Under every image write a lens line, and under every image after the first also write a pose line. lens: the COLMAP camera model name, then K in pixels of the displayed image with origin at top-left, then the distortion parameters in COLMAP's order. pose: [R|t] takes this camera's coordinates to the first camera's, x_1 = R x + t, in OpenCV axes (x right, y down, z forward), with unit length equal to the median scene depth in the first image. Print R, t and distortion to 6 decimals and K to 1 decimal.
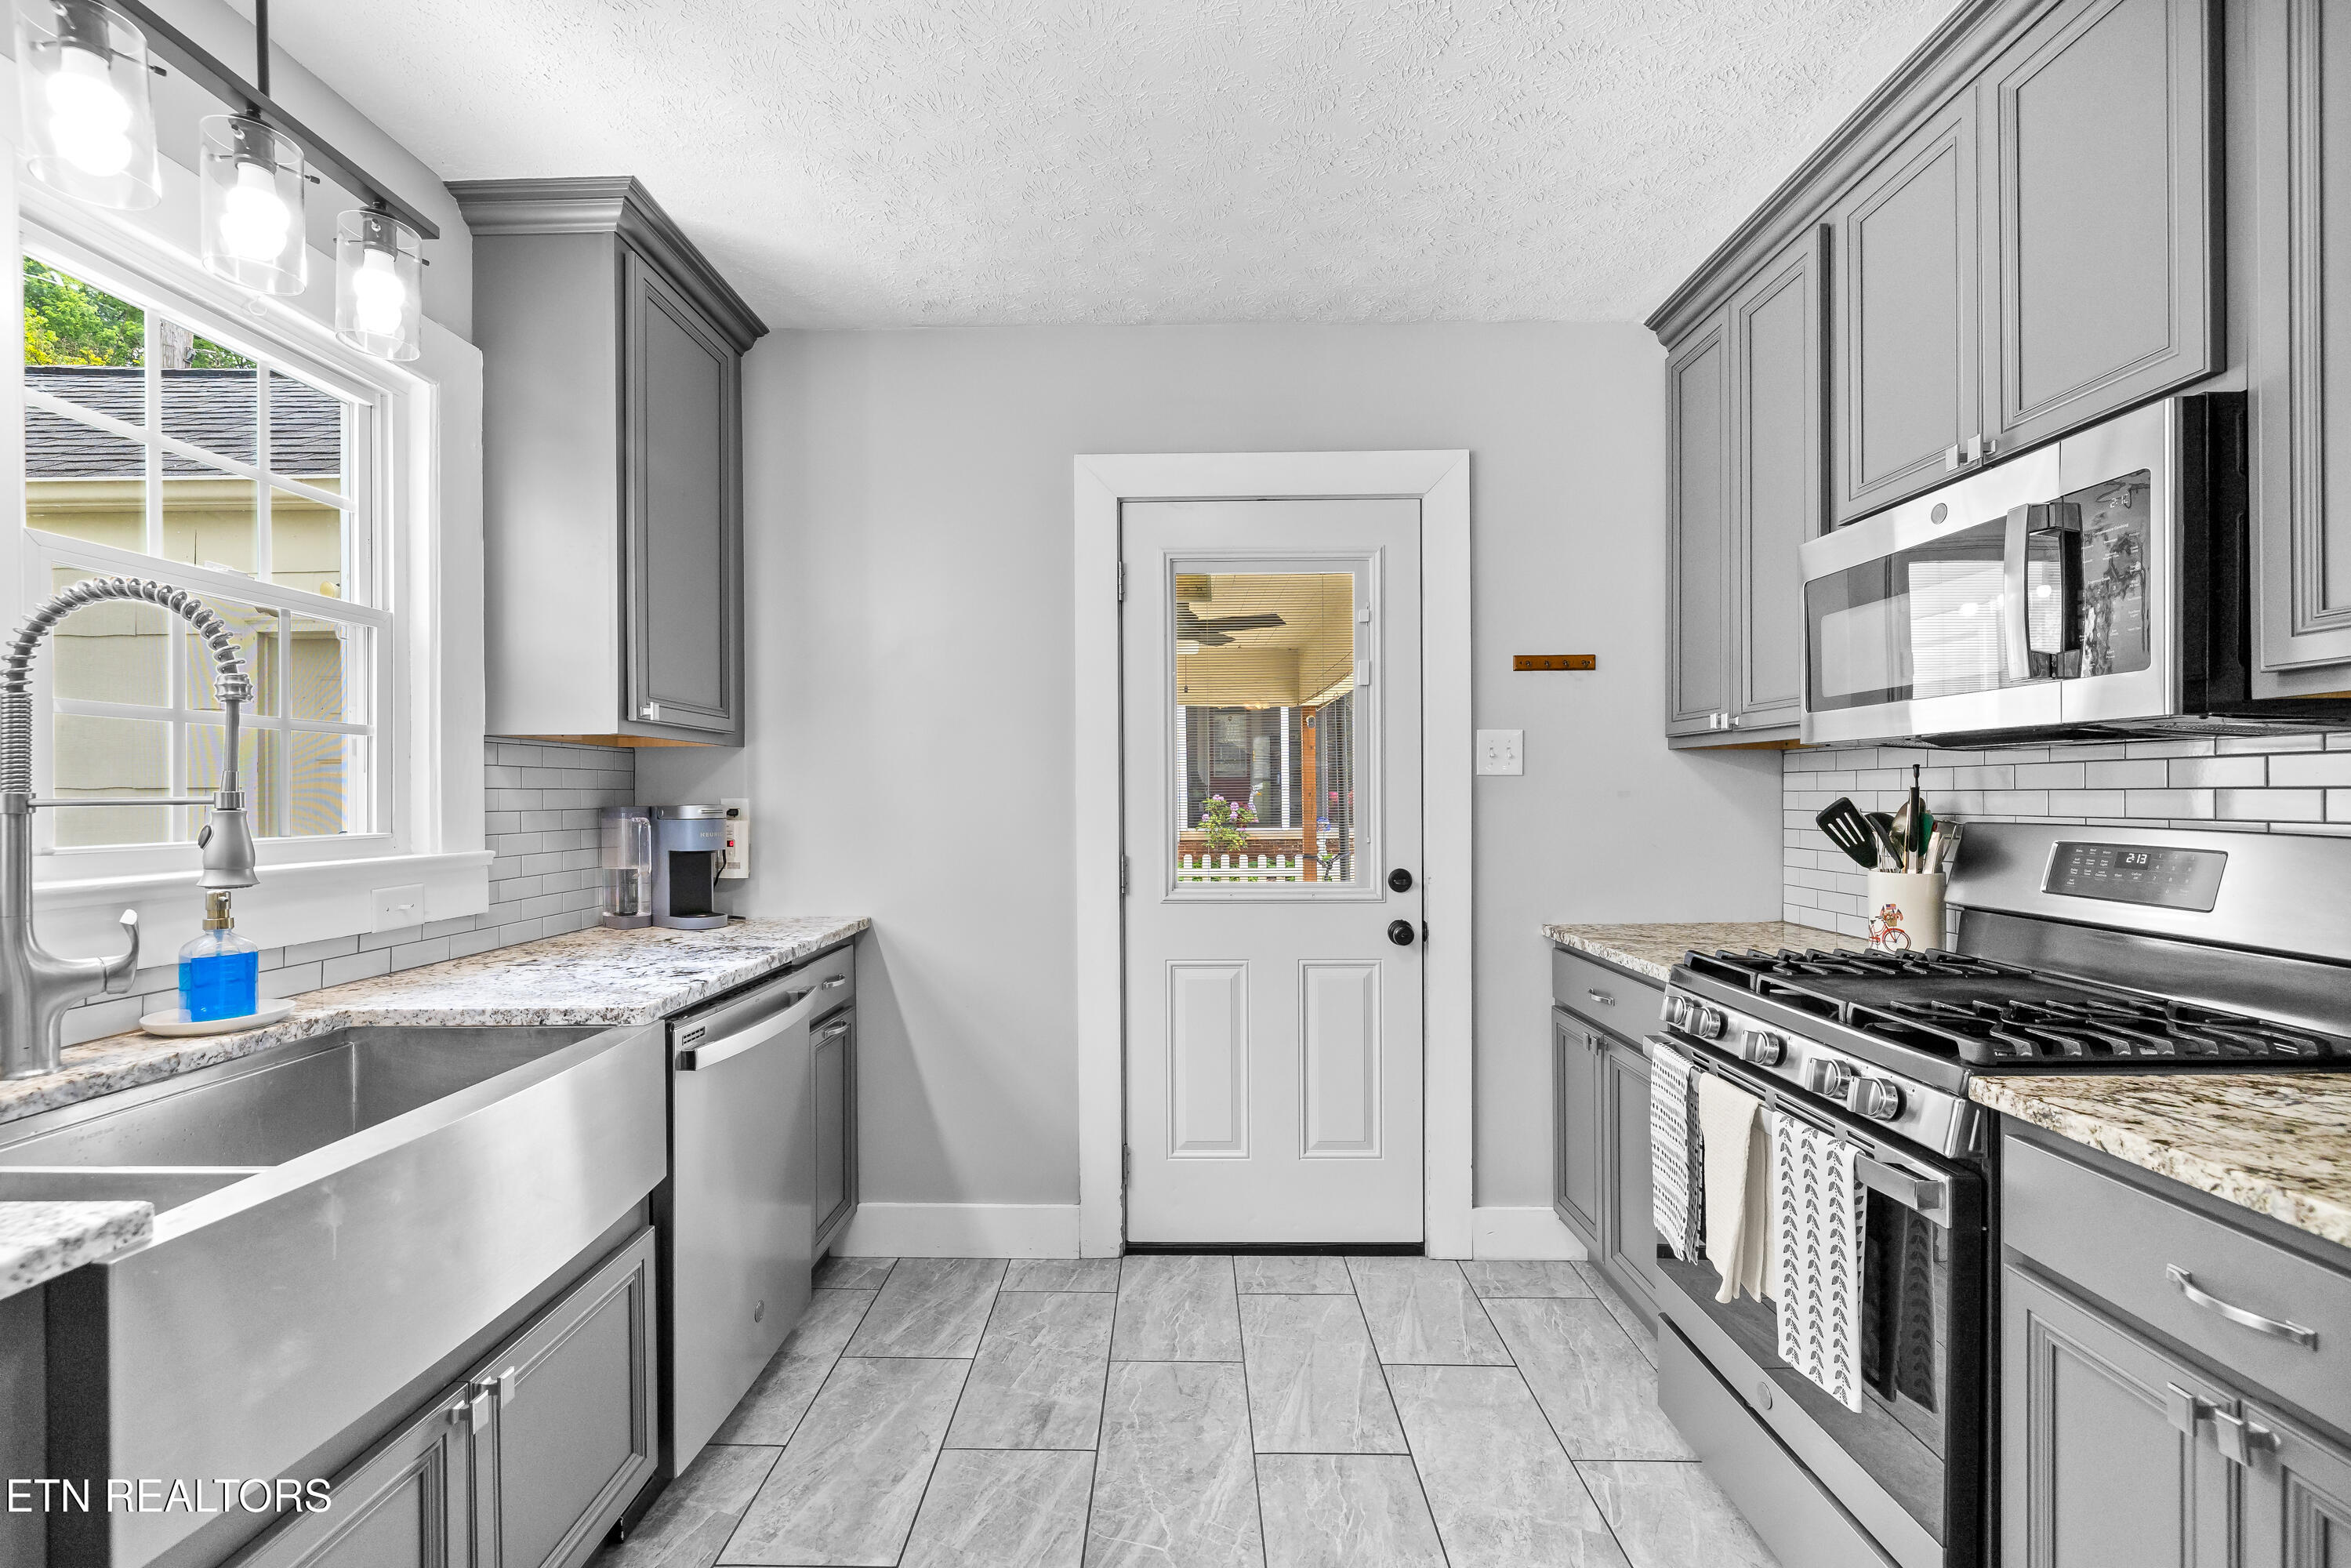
lens RADIAL K [[1003.4, 0, 1180.7], [0, 1003.4, 794.4], [0, 0, 1]] dist [0.000755, 0.000044]
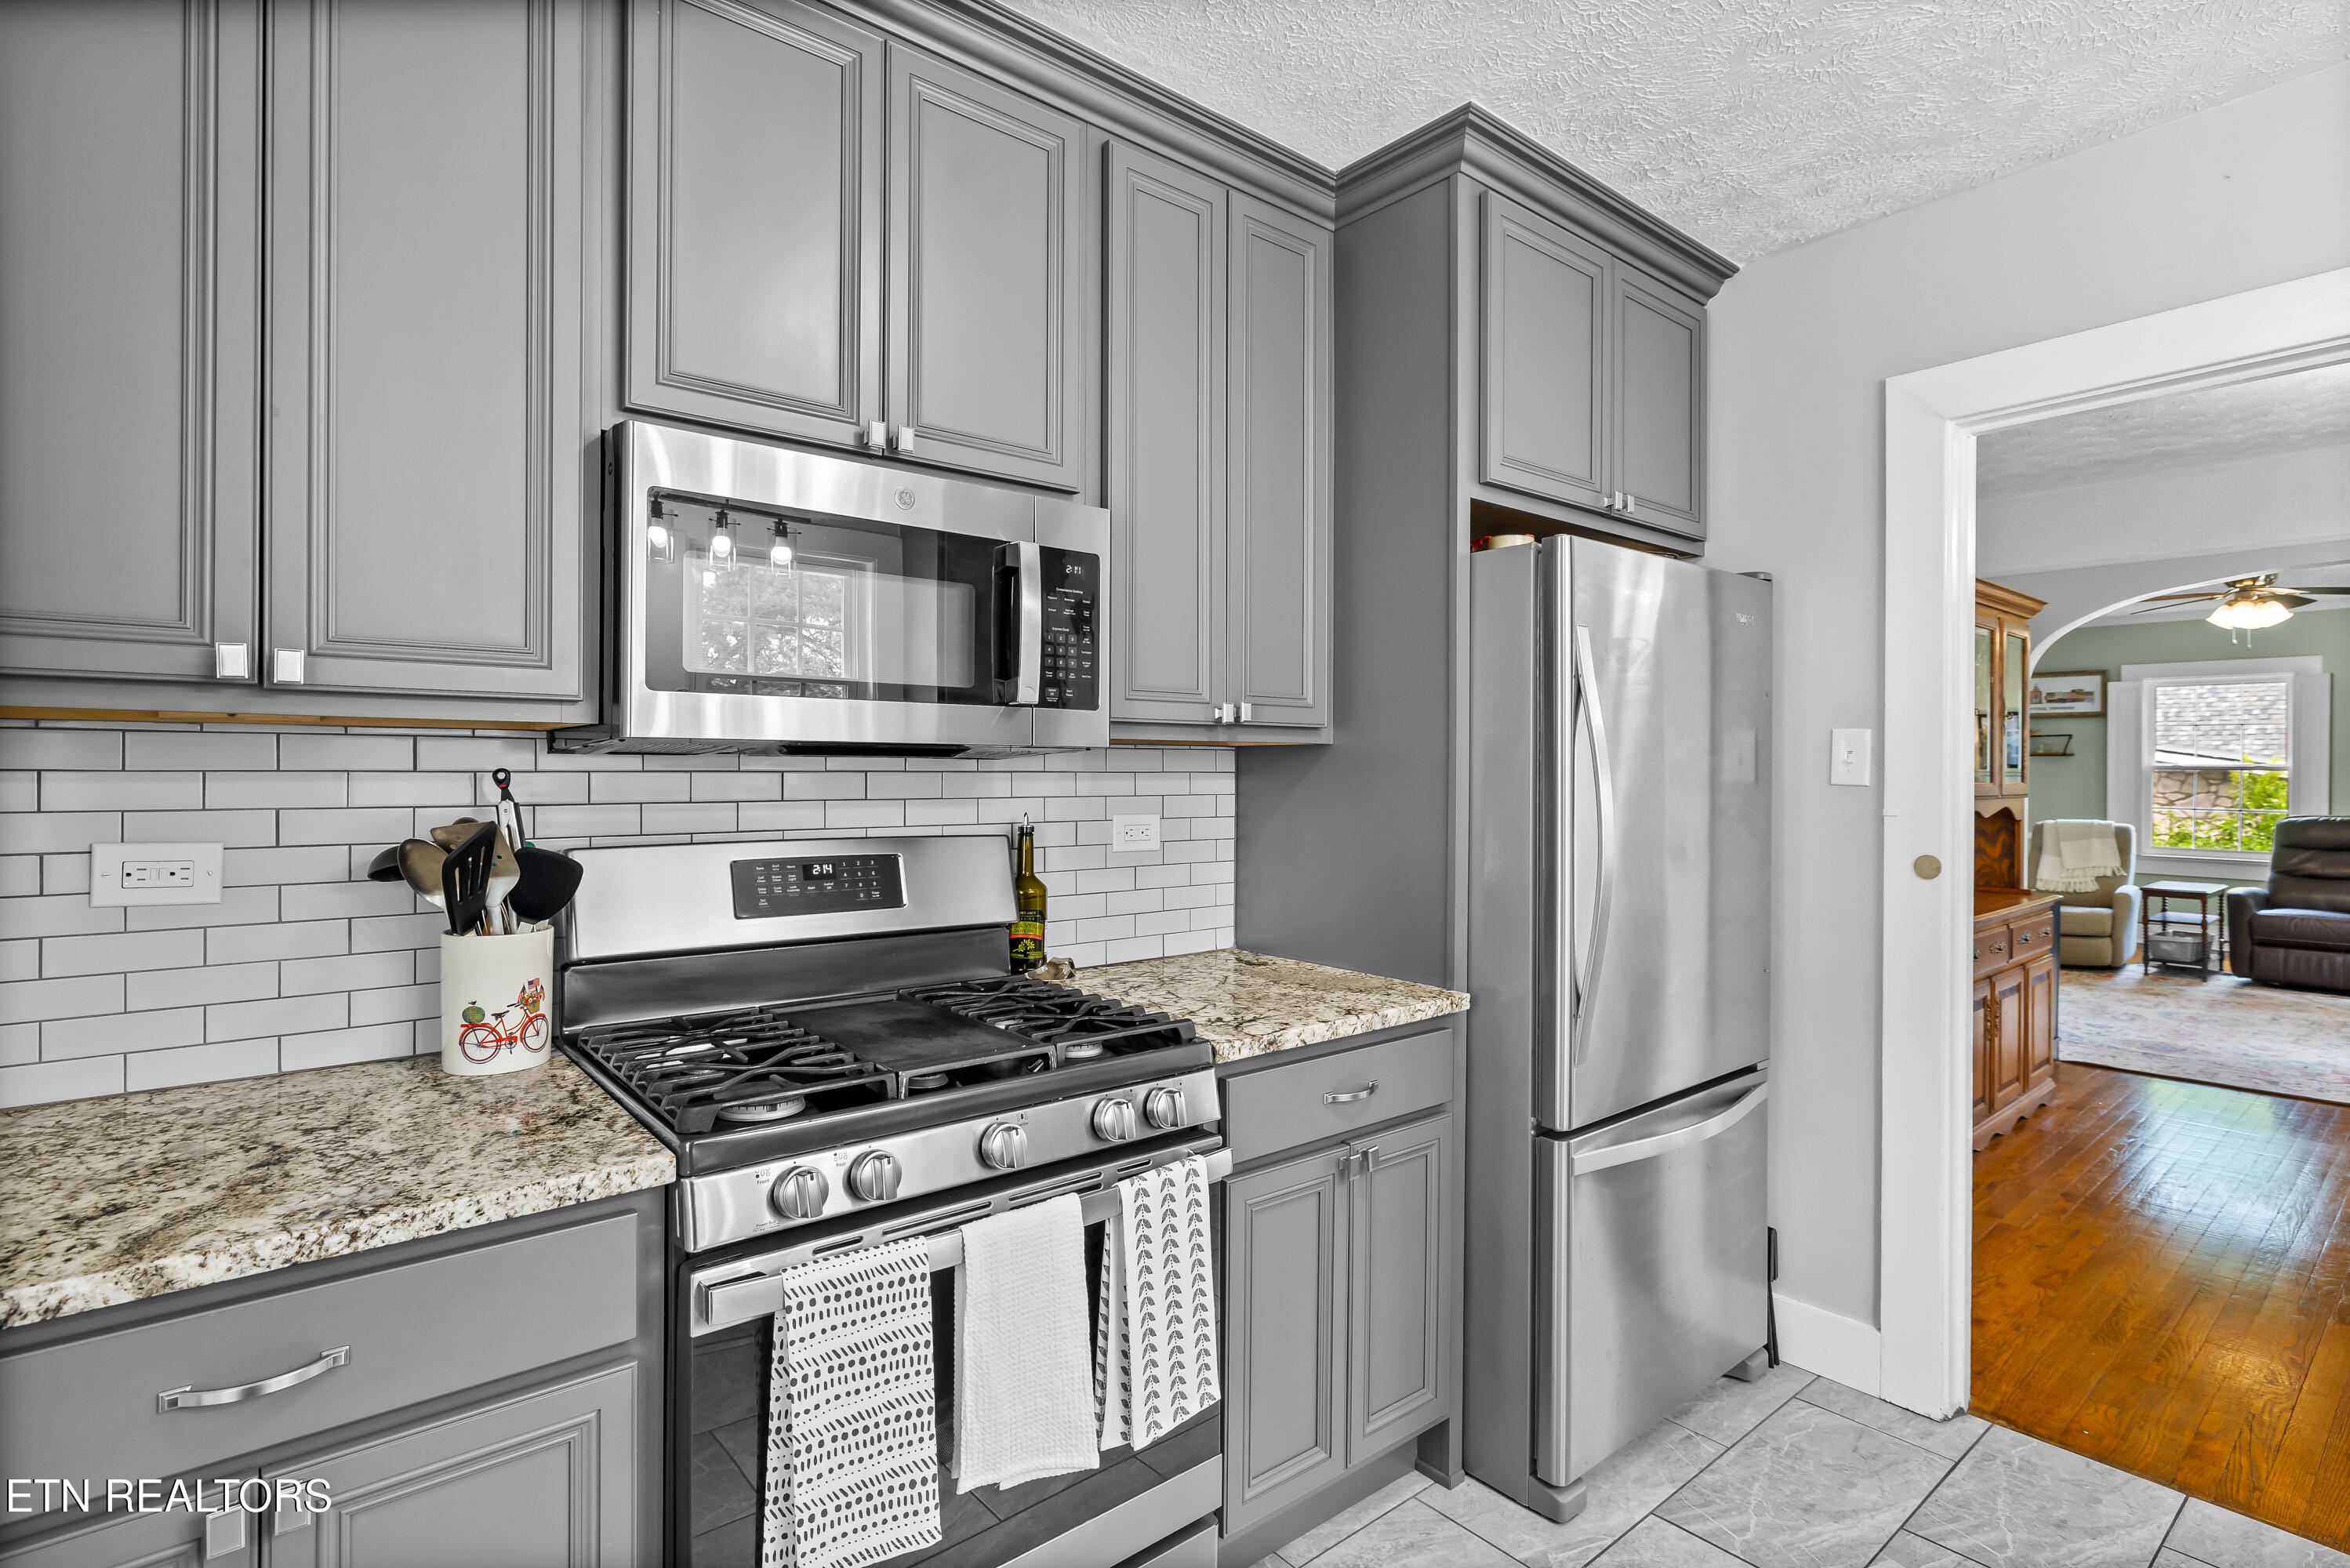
lens RADIAL K [[1136.5, 0, 1157.5], [0, 1136.5, 773.9], [0, 0, 1]] dist [-0.006744, 0.000404]
pose [[-0.632307, 0.000970, 0.774717, -0.107308], [-0.000034, 0.999999, -0.001280, -0.020308], [-0.774718, -0.000836, -0.632307, 0.907069]]
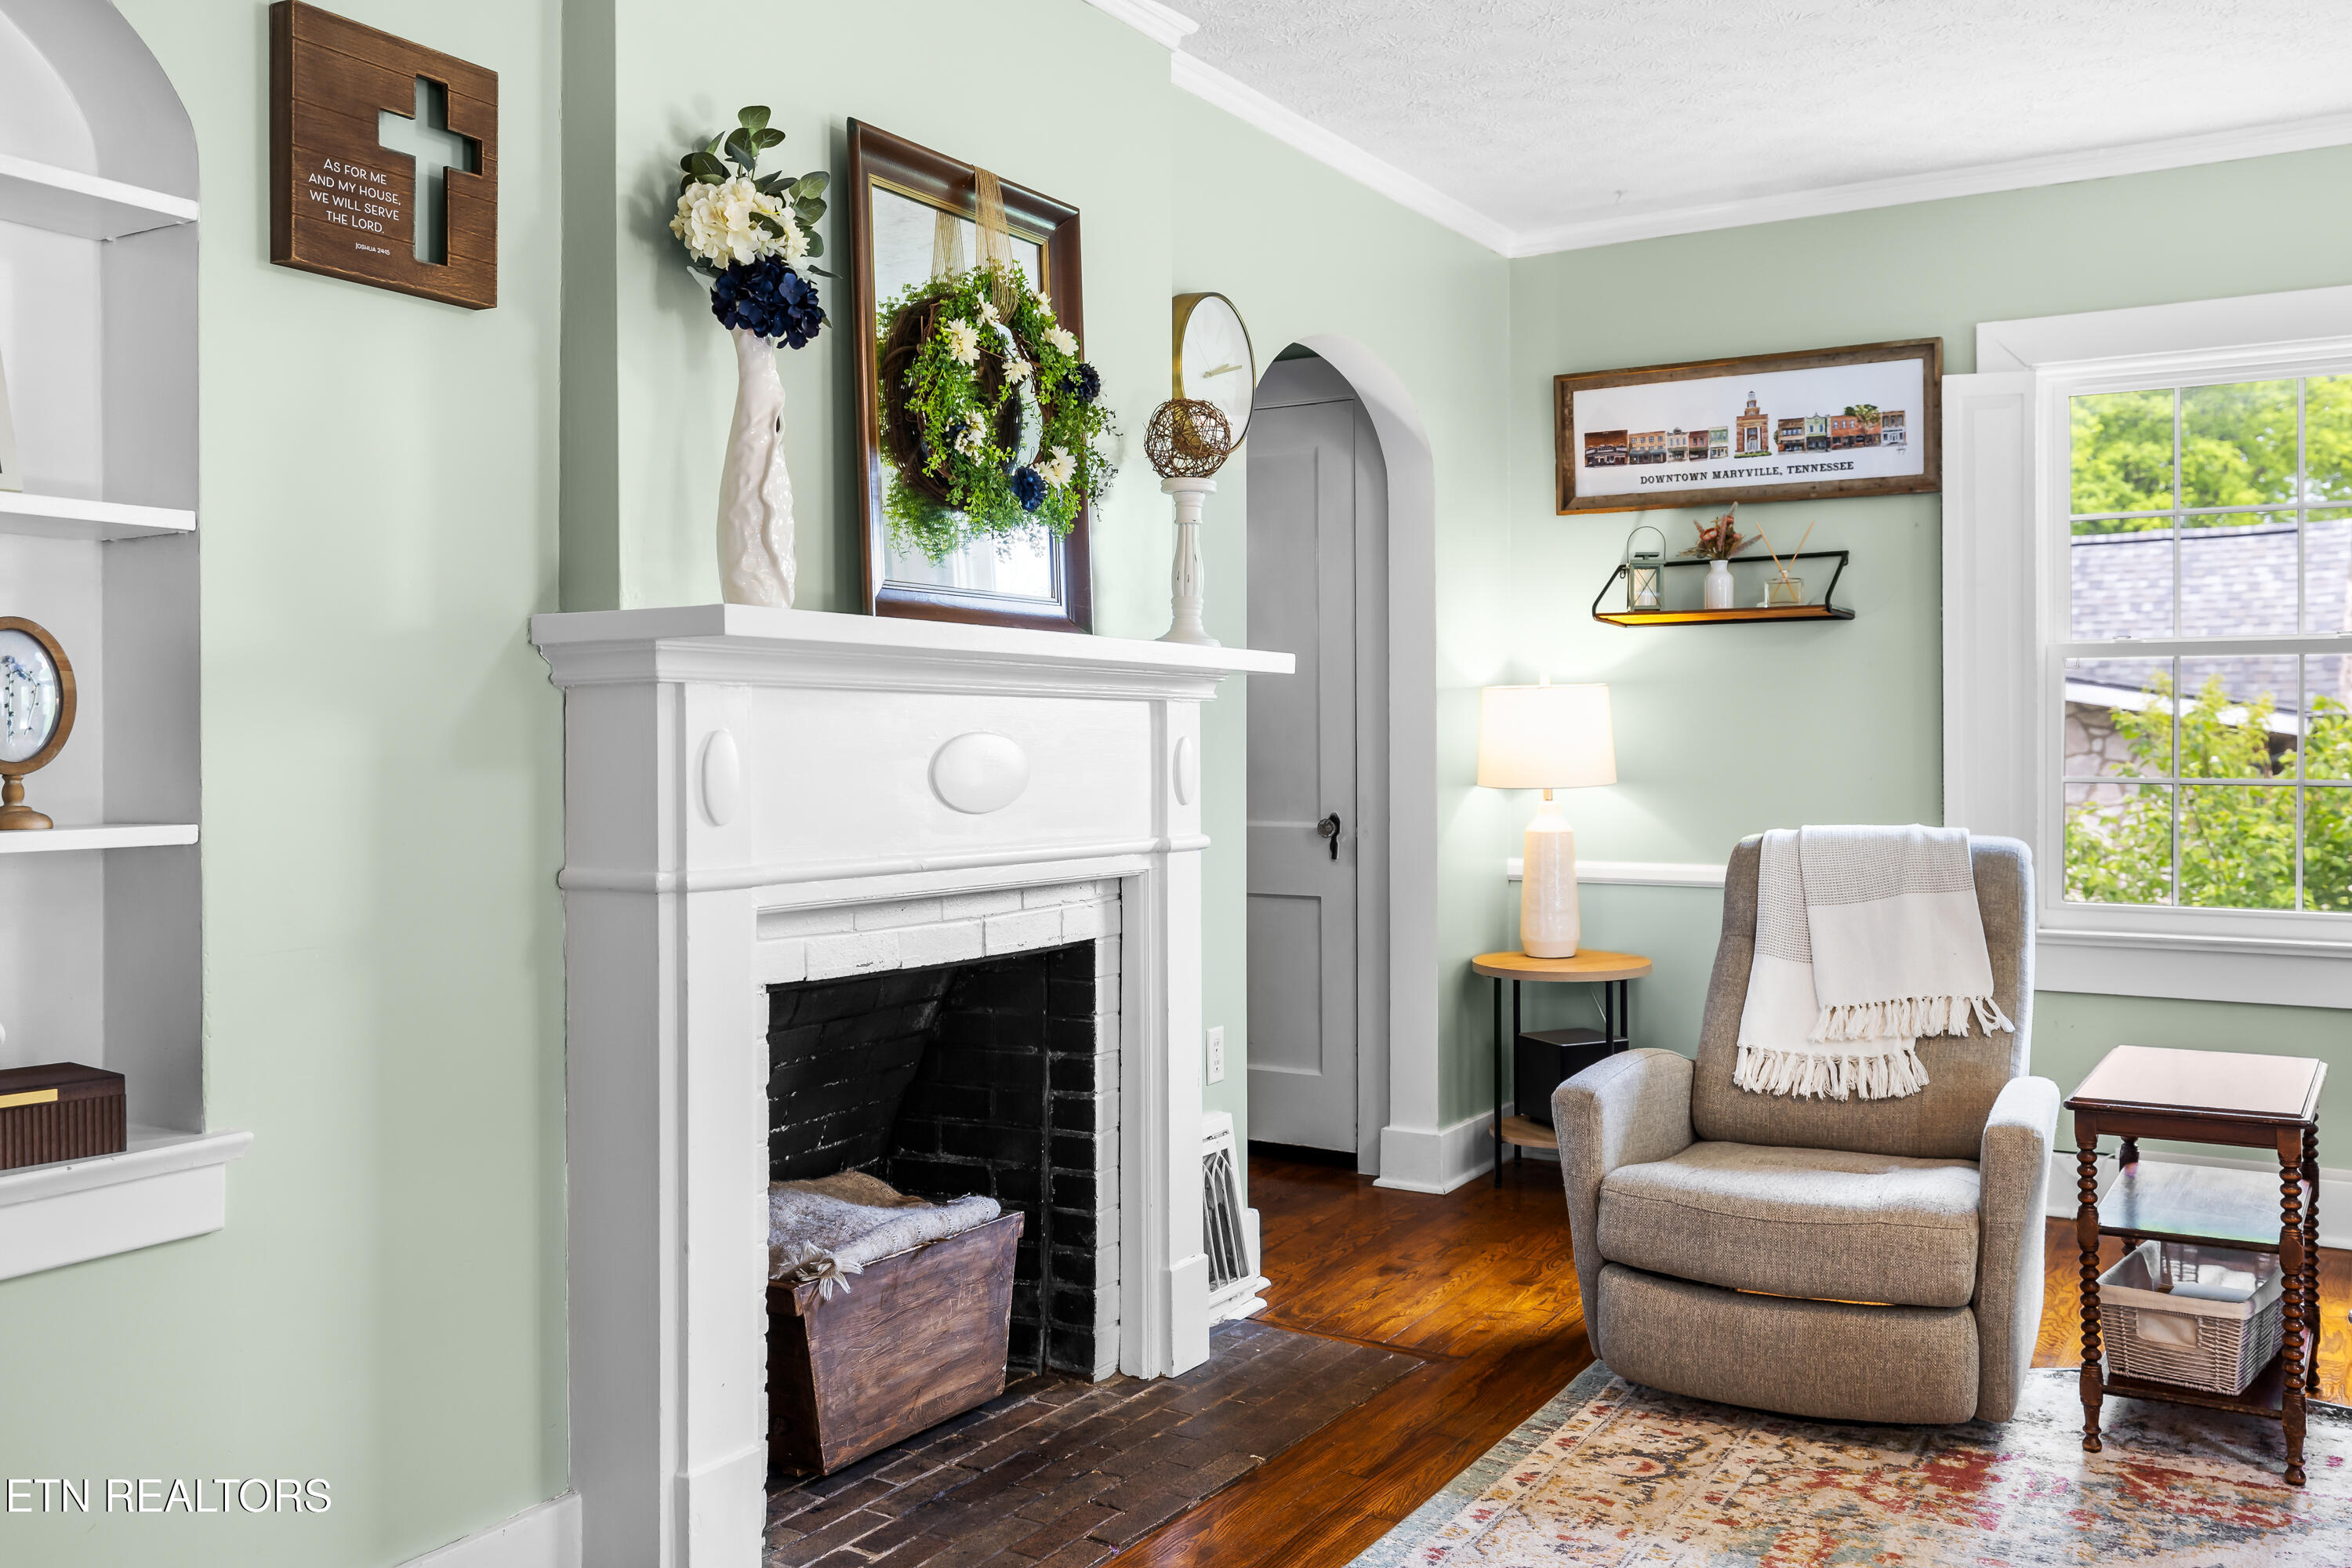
lens RADIAL K [[2032.9, 0, 1166.4], [0, 2032.9, 754.8], [0, 0, 1]] dist [0.000758, 0.005520]
pose [[-0.856667, 0.007928, 0.515809, 0.352275], [0.011088, 0.999934, 0.003047, 0.036824], [-0.515751, 0.008329, -0.856698, -1.392229]]
